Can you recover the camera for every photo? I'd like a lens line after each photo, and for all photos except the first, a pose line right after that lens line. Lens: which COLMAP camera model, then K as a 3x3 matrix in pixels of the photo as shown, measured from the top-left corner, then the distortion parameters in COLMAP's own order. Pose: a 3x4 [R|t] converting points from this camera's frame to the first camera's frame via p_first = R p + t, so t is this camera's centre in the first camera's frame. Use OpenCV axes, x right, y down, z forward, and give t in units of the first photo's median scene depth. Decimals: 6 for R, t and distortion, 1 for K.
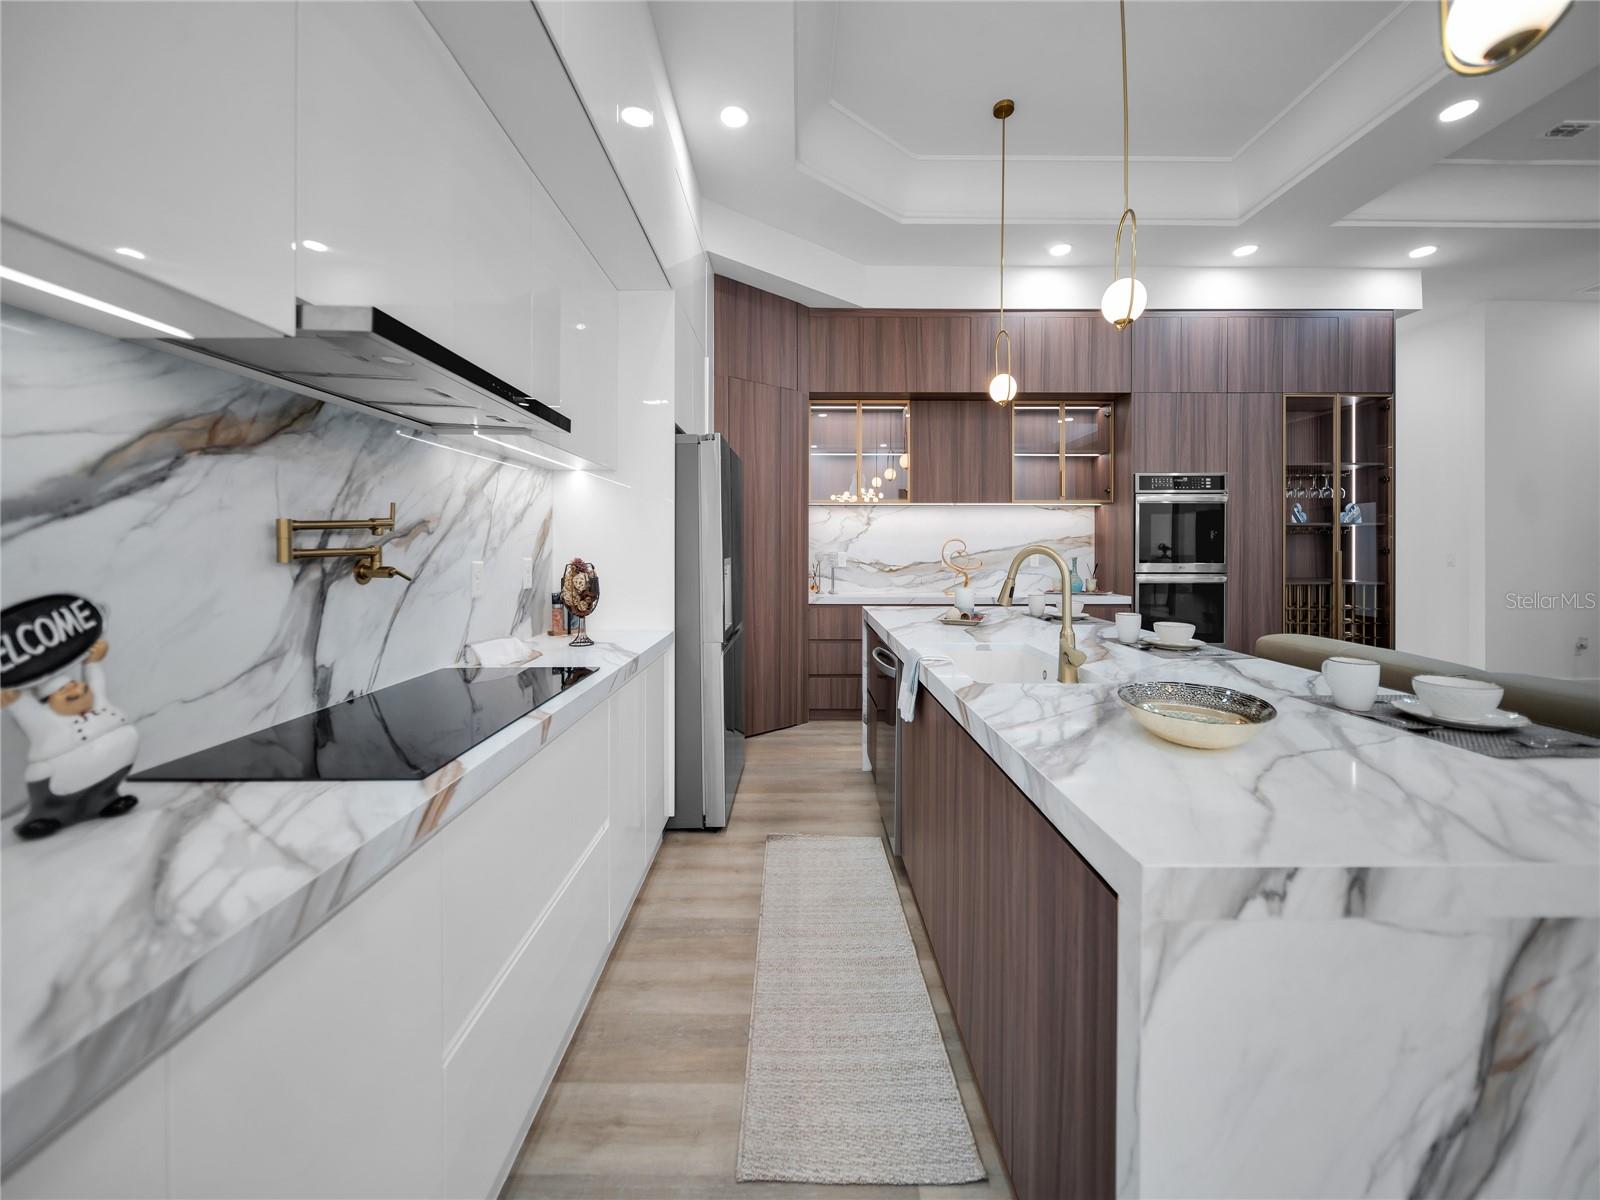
lens RADIAL K [[579.9, 0, 796.7], [0, 579.9, 545.4], [0, 0, 1]] dist [-0.000435, -0.000146]
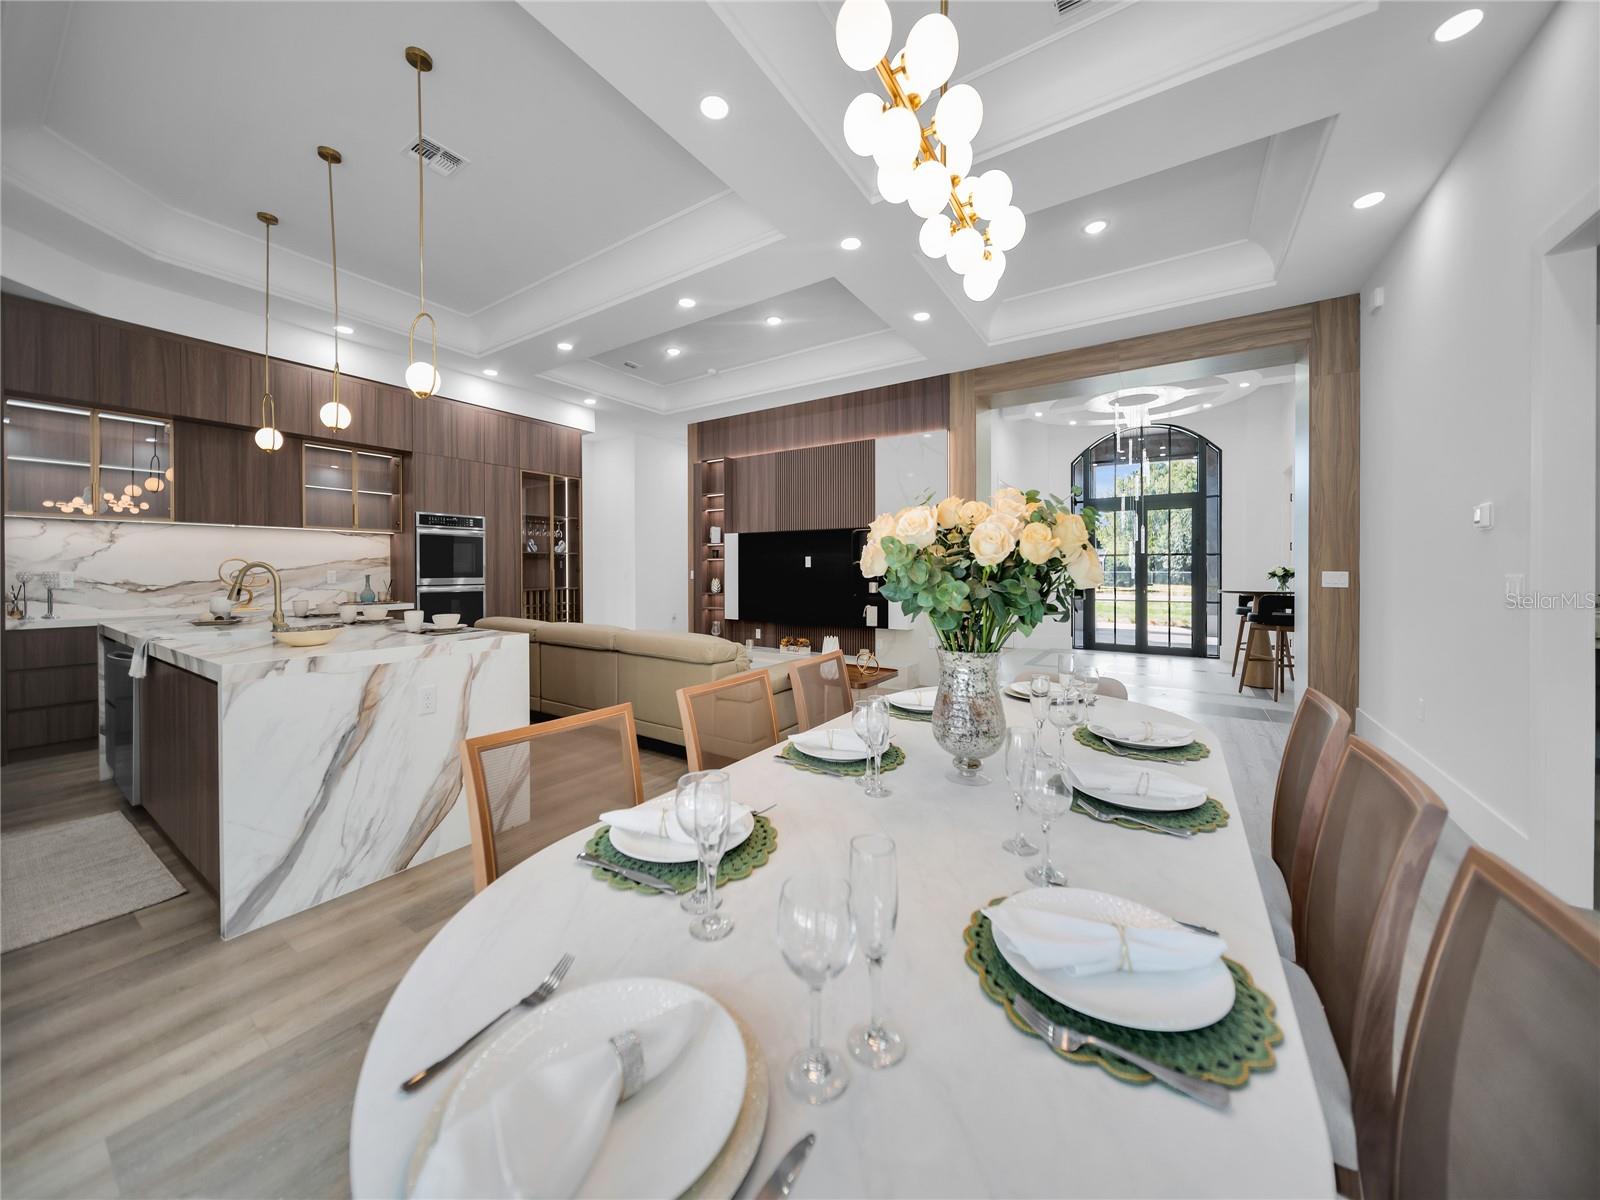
lens RADIAL K [[569.5, 0, 799.6], [0, 569.5, 572.3], [0, 0, 1]] dist [-0.002162, -0.000608]
pose [[0.550801, -0.005939, 0.834616, -0.031432], [0.000691, 0.999978, 0.006659, 0.008616], [-0.834636, -0.003091, 0.550793, -0.477653]]
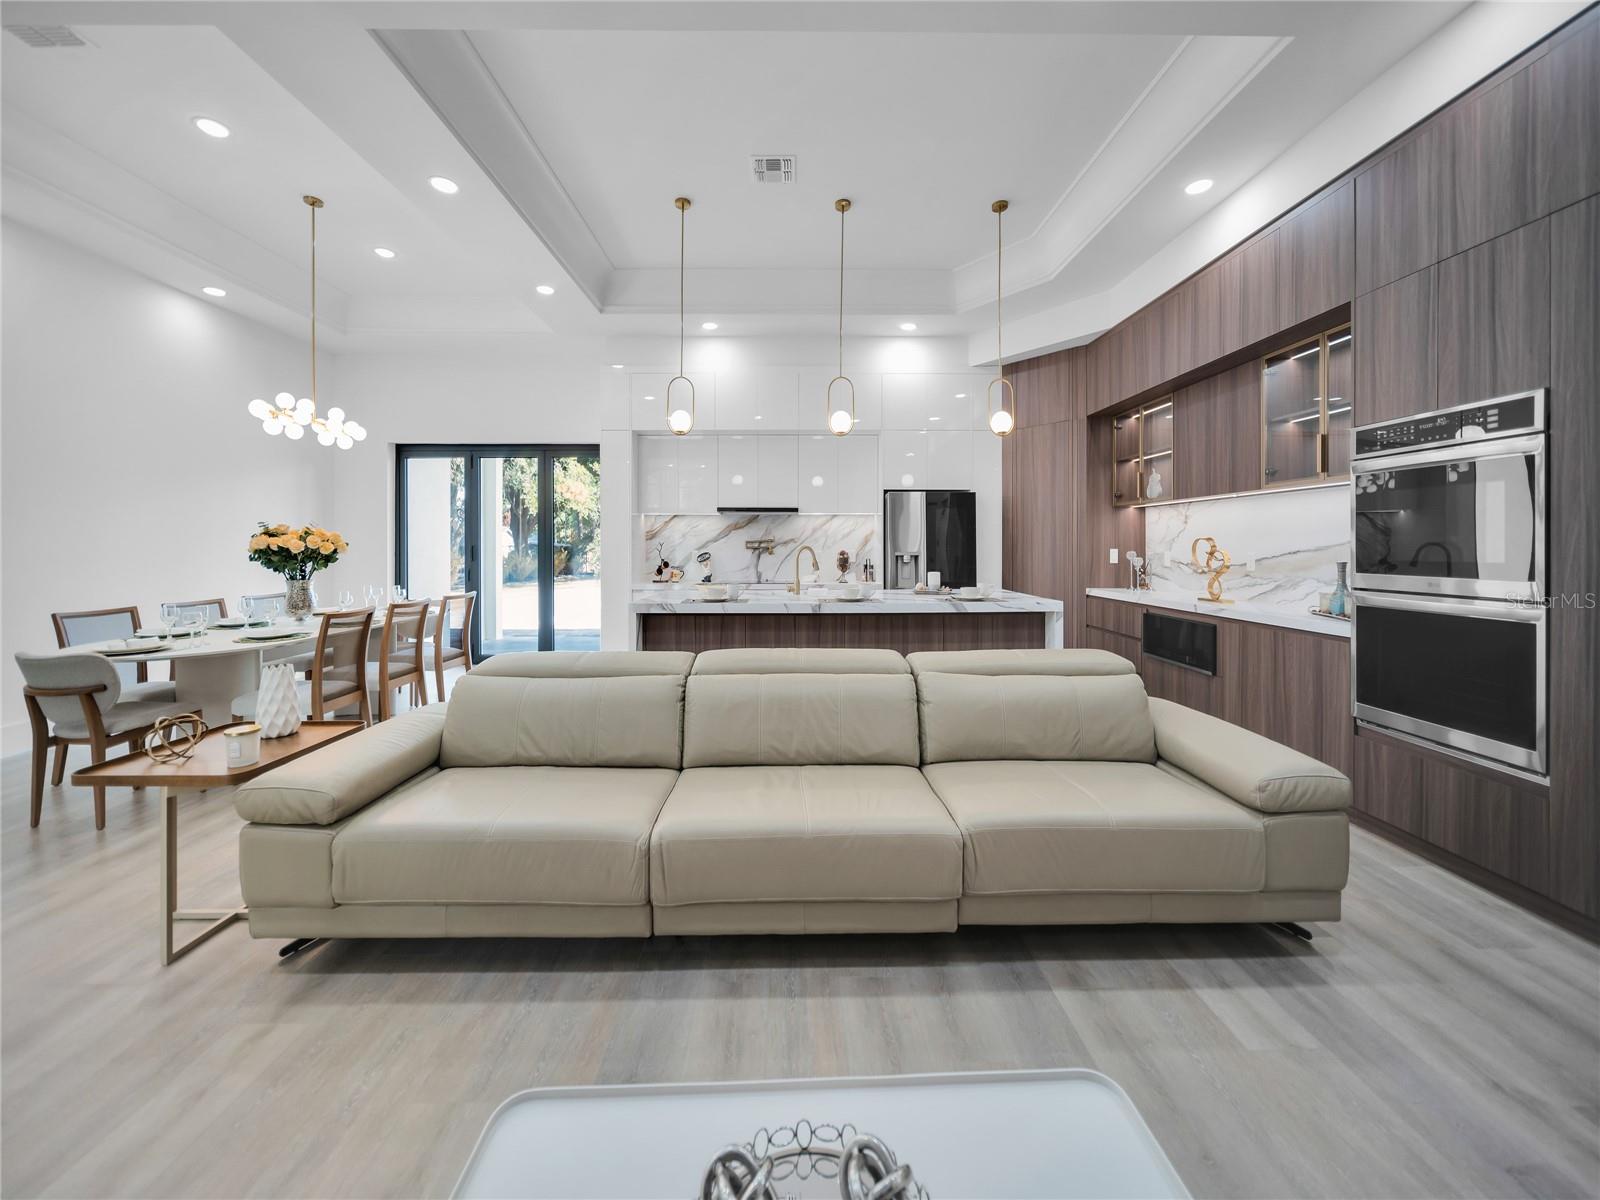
lens RADIAL K [[579.9, 0, 796.7], [0, 579.9, 545.4], [0, 0, 1]] dist [-0.000435, -0.000146]
pose [[0.010847, 0.000134, -0.999941, 1.201565], [0.003135, 0.999995, 0.000168, -0.000976], [0.999936, -0.003137, 0.010847, 0.392341]]
